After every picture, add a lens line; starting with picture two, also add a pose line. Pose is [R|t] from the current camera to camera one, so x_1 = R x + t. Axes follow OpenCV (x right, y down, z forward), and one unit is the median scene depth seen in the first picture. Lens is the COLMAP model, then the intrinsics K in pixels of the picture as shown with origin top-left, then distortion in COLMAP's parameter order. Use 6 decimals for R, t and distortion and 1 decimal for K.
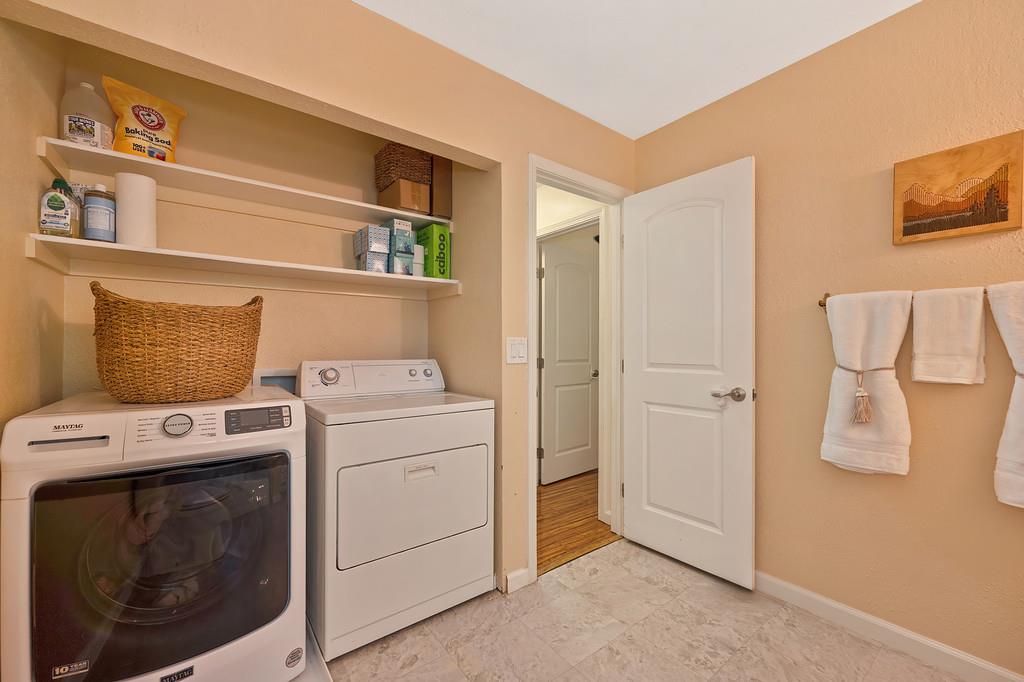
lens RADIAL K [[405.6, 0, 517.8], [0, 405.6, 351.4], [0, 0, 1]] dist [-0.001049, -0.000183]
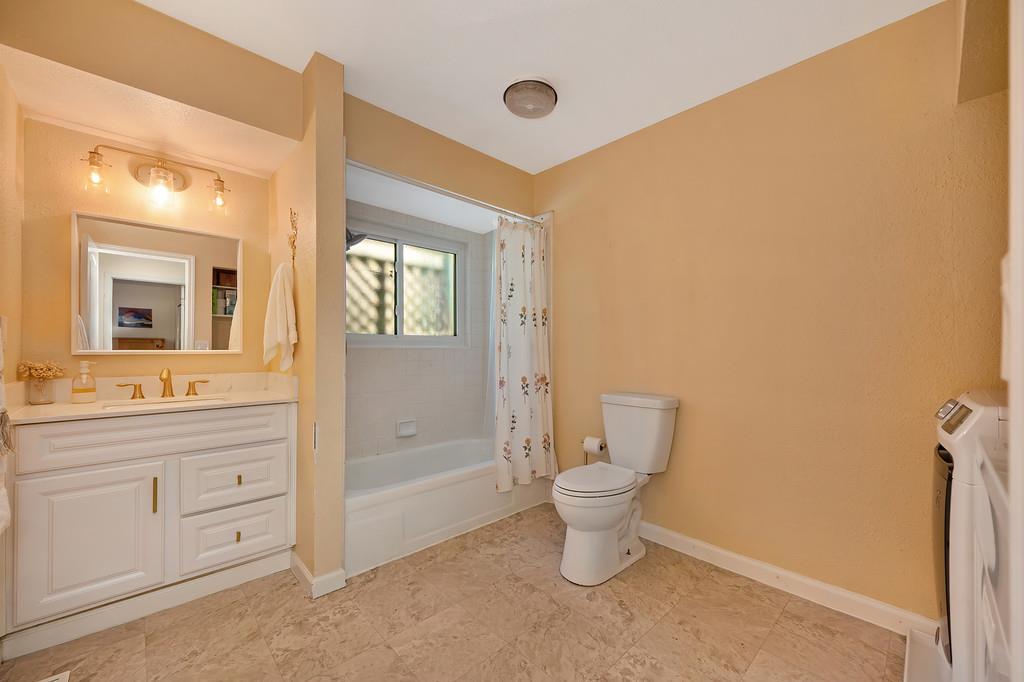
lens RADIAL K [[406.6, 0, 512.0], [0, 406.6, 348.2], [0, 0, 1]] dist [-0.000152, -0.000150]
pose [[-0.994951, -0.014579, -0.099294, 0.053044], [-0.015105, 0.999876, 0.004545, 0.009213], [0.099215, 0.006022, -0.995048, 1.120381]]
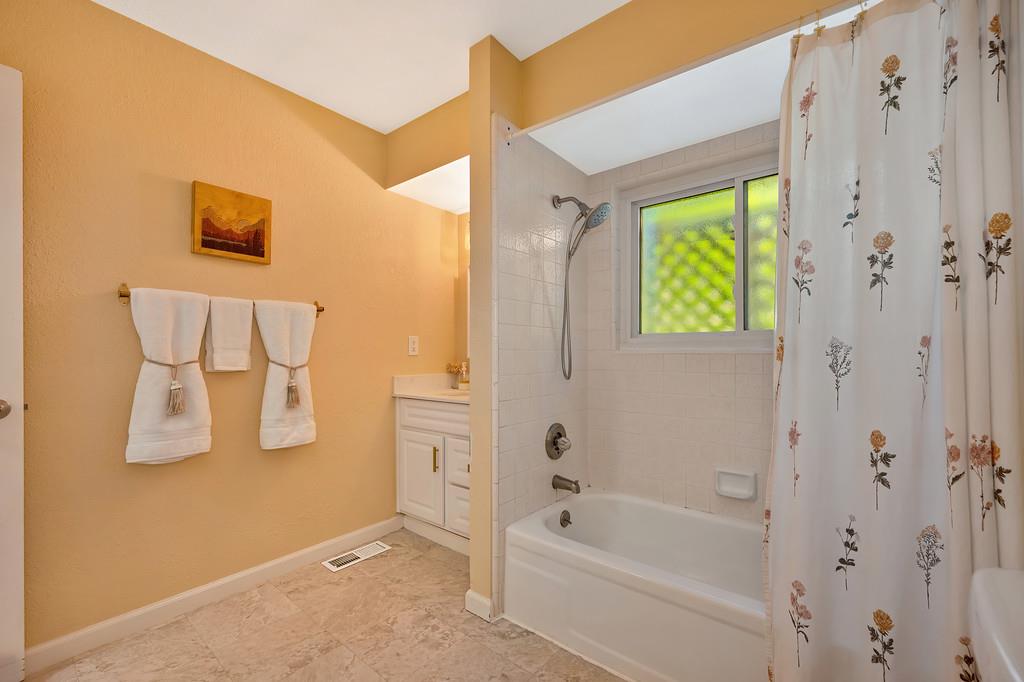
lens RADIAL K [[425.8, 0, 515.3], [0, 425.8, 352.8], [0, 0, 1]] dist [0.001199, 0.000251]
pose [[-0.227251, -0.006546, 0.973814, -0.443422], [0.003294, 0.999967, 0.007490, 0.011950], [-0.973831, 0.004910, -0.227221, 0.407453]]
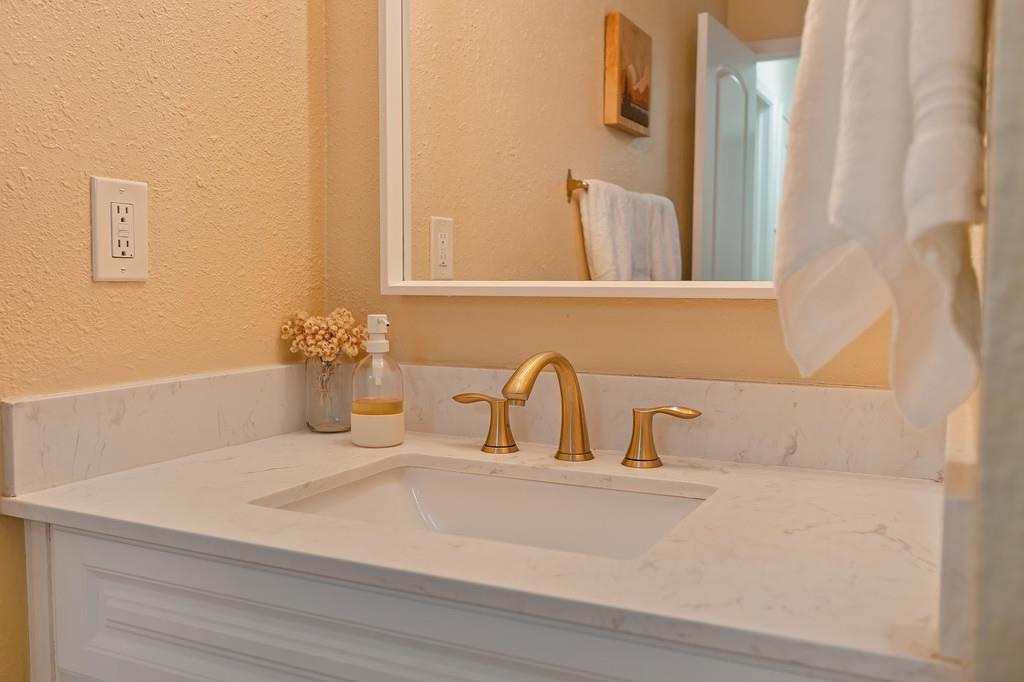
lens RADIAL K [[887.4, 0, 514.2], [0, 887.4, 339.5], [0, 0, 1]] dist [-0.000484, 0.004536]
pose [[-0.430399, -0.072907, 0.899690, 0.263281], [0.001267, 0.996683, 0.081373, 0.019836], [-0.902638, 0.036163, -0.428879, 0.429355]]
